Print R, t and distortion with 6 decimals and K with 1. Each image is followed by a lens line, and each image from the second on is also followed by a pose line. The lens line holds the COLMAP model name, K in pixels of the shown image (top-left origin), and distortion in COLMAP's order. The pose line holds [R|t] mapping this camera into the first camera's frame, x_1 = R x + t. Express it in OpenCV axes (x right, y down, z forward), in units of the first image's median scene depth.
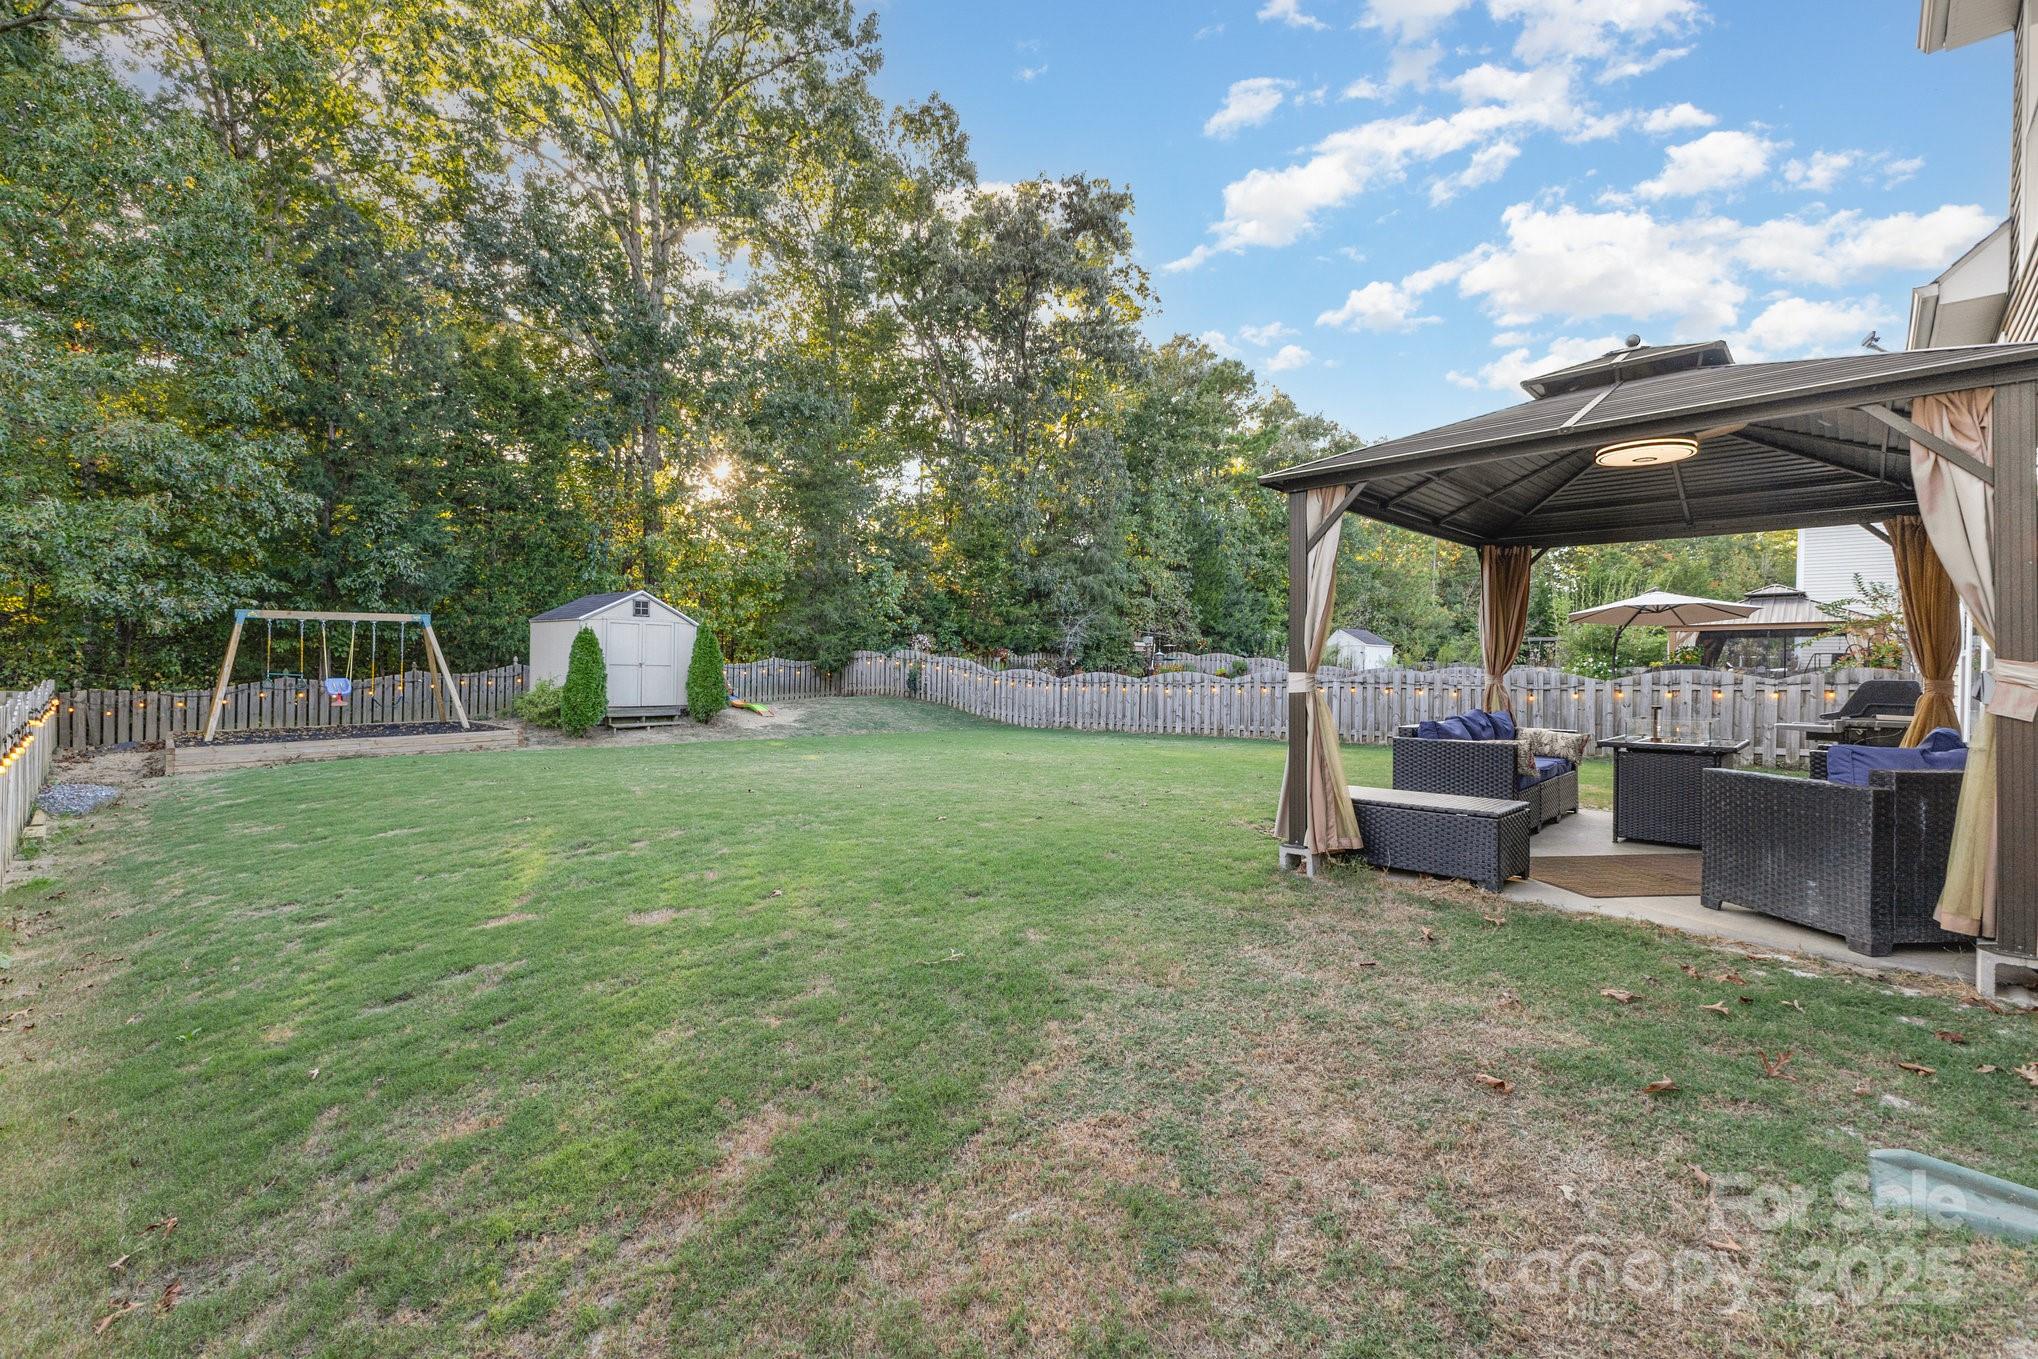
lens RADIAL K [[872.1, 0, 1044.0], [0, 872.1, 677.1], [0, 0, 1]] dist [0.017401, -0.000218]
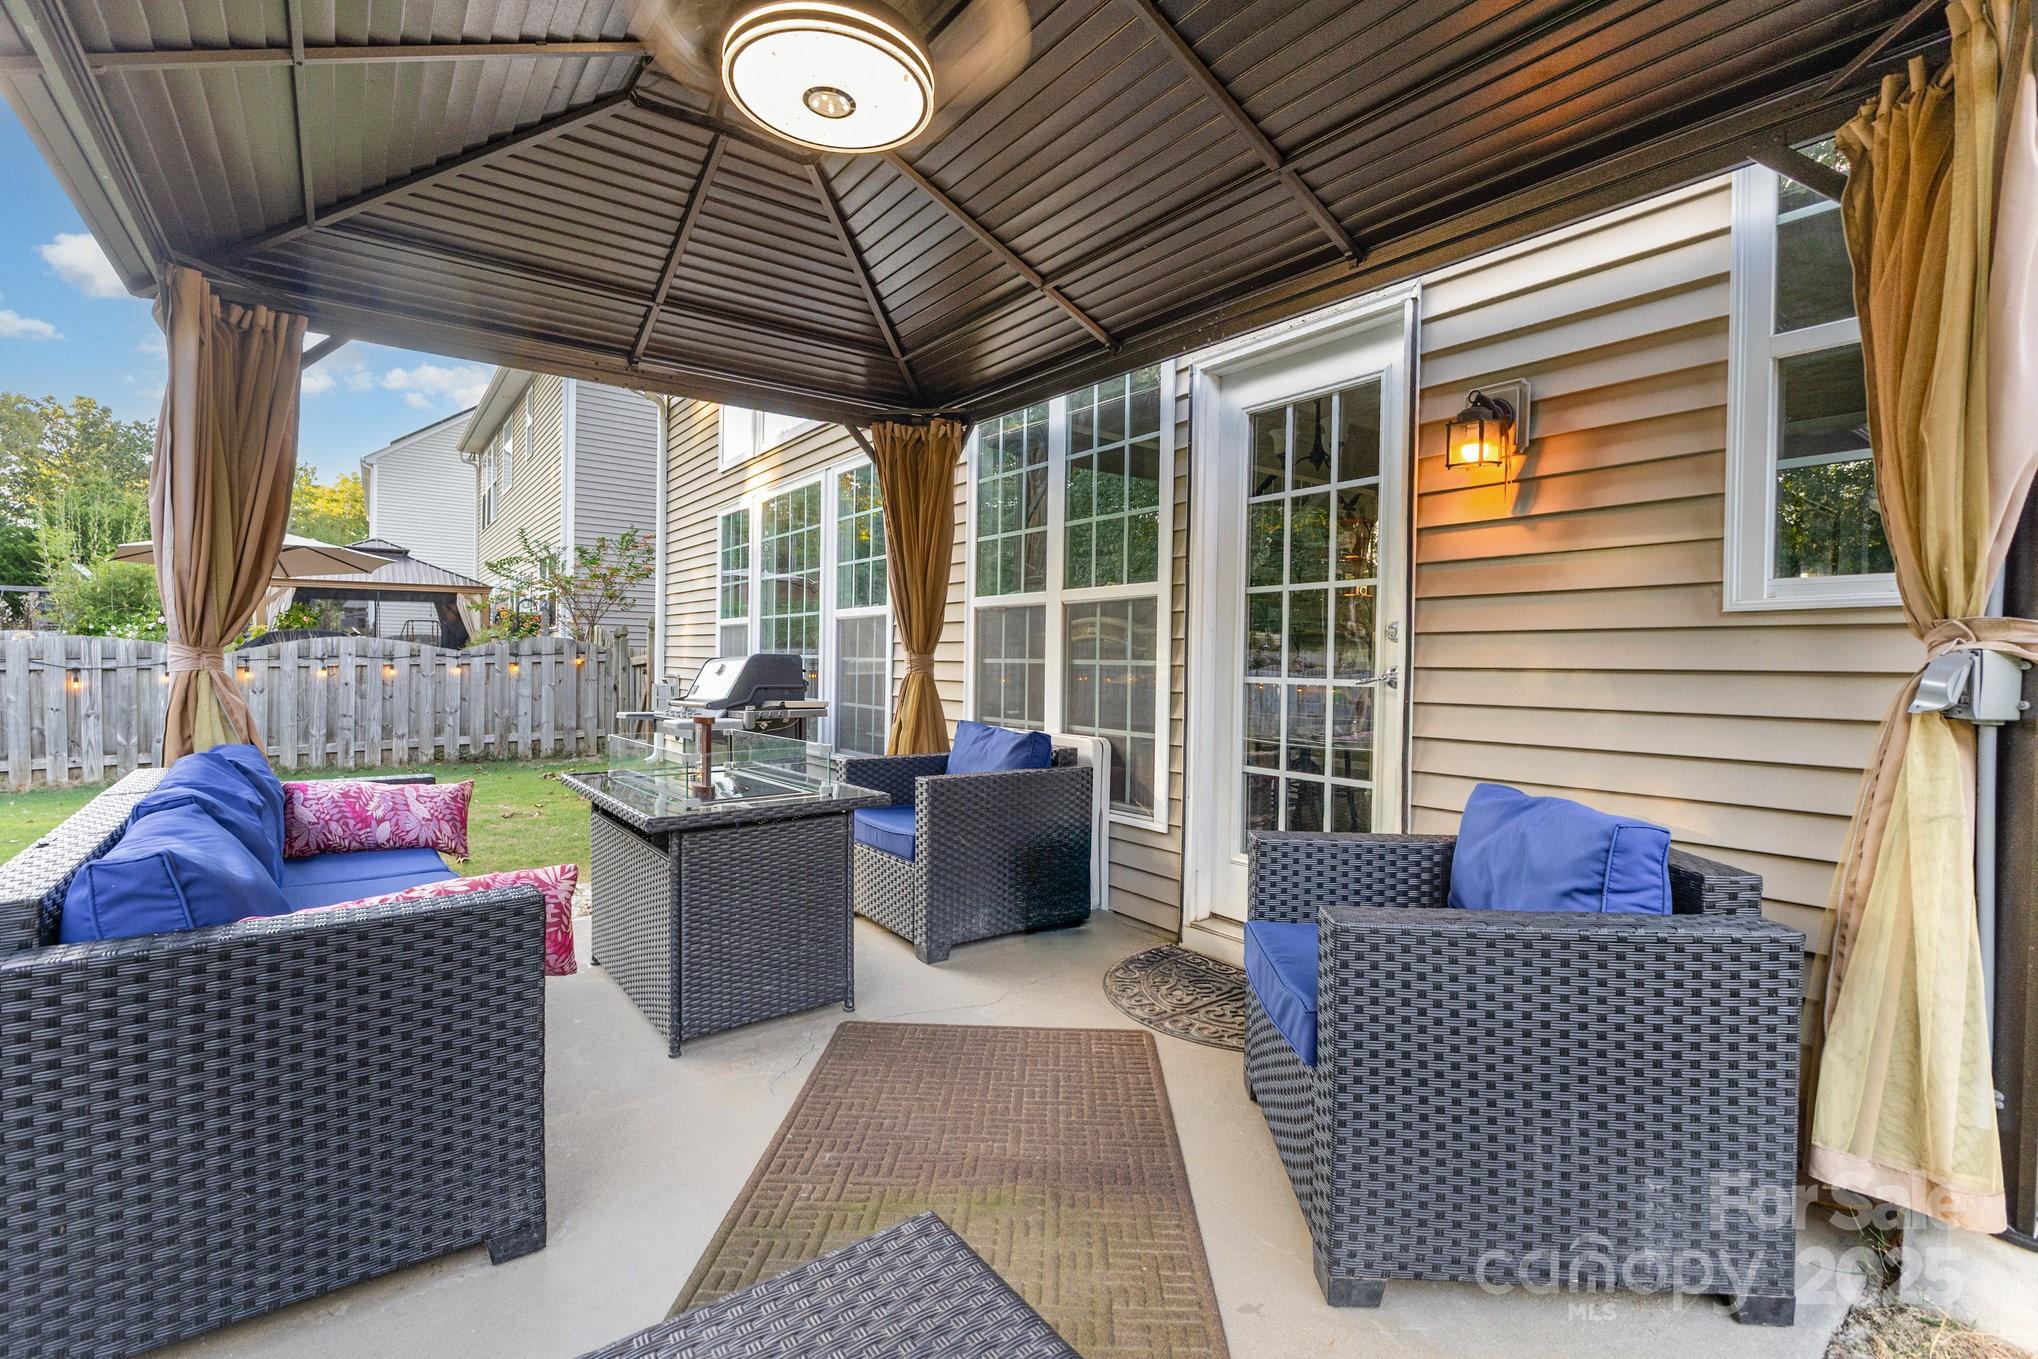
lens RADIAL K [[909.1, 0, 1018.4], [0, 909.1, 659.2], [0, 0, 1]] dist [-0.000682, -0.000106]
pose [[0.191309, -0.014018, 0.981430, 0.120415], [-0.001090, 0.999894, 0.014495, -0.001522], [-0.981529, -0.003843, 0.191274, 0.343746]]
